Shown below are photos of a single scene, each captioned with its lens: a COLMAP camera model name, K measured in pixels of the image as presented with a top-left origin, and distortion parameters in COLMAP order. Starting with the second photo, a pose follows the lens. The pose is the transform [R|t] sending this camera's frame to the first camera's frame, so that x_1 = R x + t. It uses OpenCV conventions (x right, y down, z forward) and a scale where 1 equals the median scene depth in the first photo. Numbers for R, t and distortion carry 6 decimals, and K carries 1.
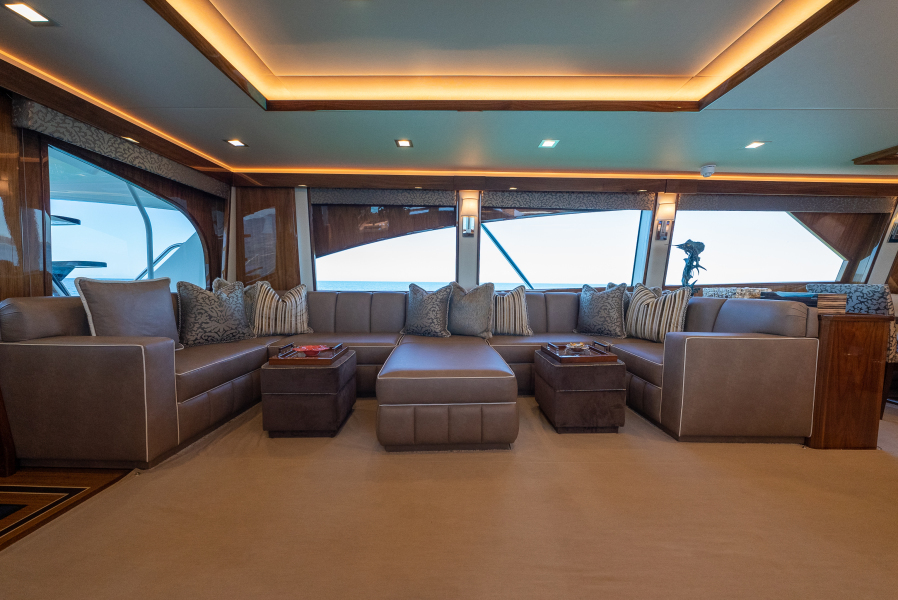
lens RADIAL K [[317.2, 0, 447.9], [0, 317.2, 302.1], [0, 0, 1]] dist [0.002939, 0.000151]
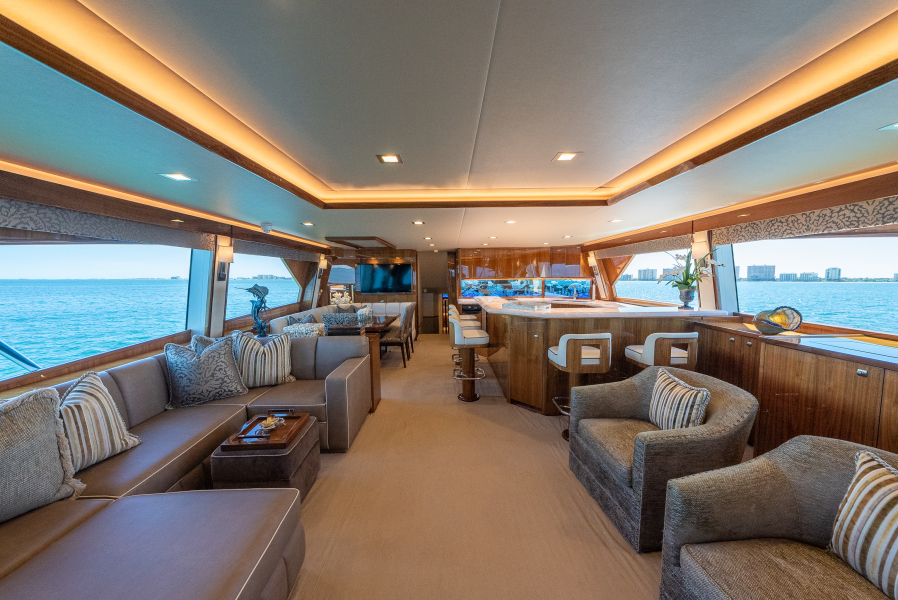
lens RADIAL K [[308.6, 0, 452.4], [0, 308.6, 298.2], [0, 0, 1]] dist [0.001682, -0.000186]
pose [[-0.014898, -0.080644, 0.996632, -0.328169], [0.069694, 0.994234, 0.081491, -0.181658], [-0.997457, 0.070673, -0.009191, 0.309959]]
